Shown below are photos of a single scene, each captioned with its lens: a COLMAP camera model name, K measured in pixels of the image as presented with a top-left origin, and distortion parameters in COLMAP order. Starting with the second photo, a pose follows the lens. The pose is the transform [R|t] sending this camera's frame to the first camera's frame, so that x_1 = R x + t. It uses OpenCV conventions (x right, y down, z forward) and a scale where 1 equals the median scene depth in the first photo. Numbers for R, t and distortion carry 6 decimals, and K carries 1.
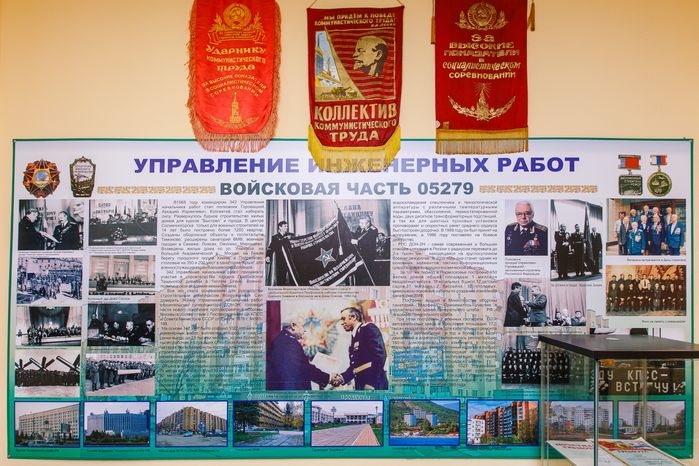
lens RADIAL K [[321.5, 0, 349.4], [0, 321.5, 233.1], [0, 0, 1]] dist [-0.001901, -0.000396]
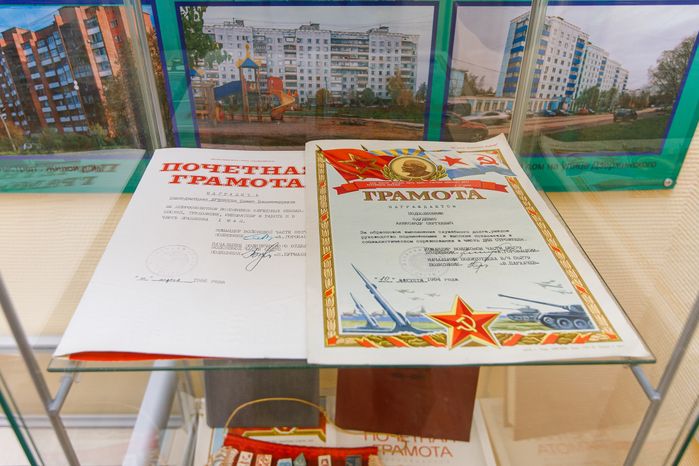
lens RADIAL K [[577.4, 0, 347.8], [0, 577.4, 232.4], [0, 0, 1]] dist [0.001262, 0.002099]
pose [[0.999775, -0.013826, 0.016107, 0.737292], [0.002176, 0.821544, 0.570141, 0.404834], [-0.021116, -0.569977, 0.821389, 0.496523]]
